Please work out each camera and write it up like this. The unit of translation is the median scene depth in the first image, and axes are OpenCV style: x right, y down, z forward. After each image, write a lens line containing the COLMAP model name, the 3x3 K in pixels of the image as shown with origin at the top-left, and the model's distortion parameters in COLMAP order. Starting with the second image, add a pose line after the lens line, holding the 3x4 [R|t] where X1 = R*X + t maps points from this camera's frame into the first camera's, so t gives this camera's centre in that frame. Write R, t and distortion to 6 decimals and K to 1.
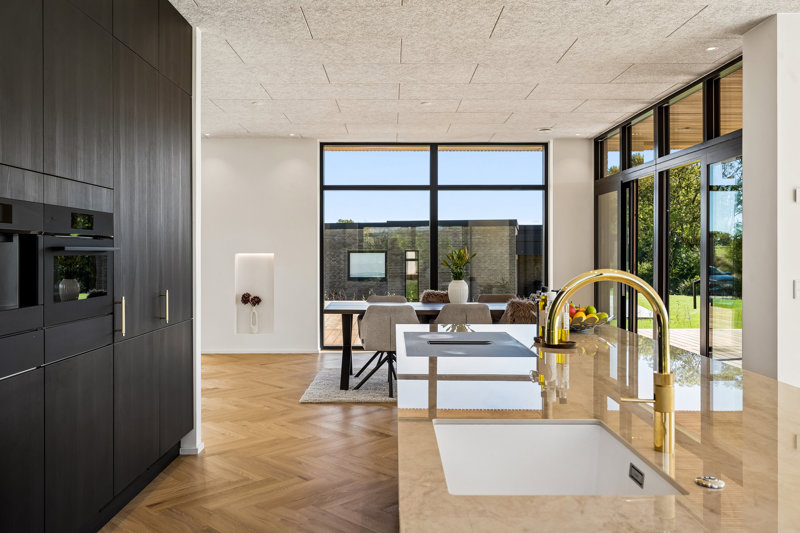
lens RADIAL K [[661.5, 0, 418.2], [0, 661.5, 285.4], [0, 0, 1]] dist [-0.161409, -0.008148]
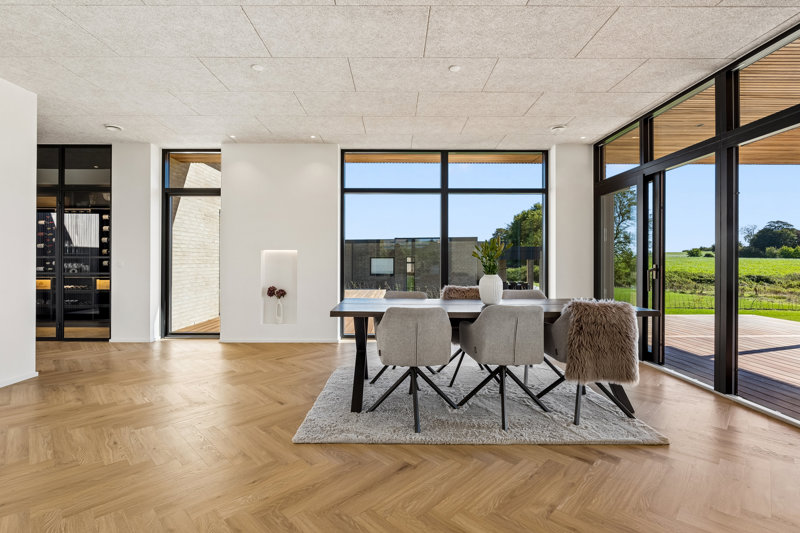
lens RADIAL K [[375.5, 0, 399.1], [0, 375.5, 260.0], [0, 0, 1]] dist [-0.000601, -0.000105]
pose [[0.999532, 0.001110, -0.030576, -0.033141], [-0.002622, 0.998774, -0.049433, -0.001954], [0.030484, 0.049490, 0.998309, 0.380620]]
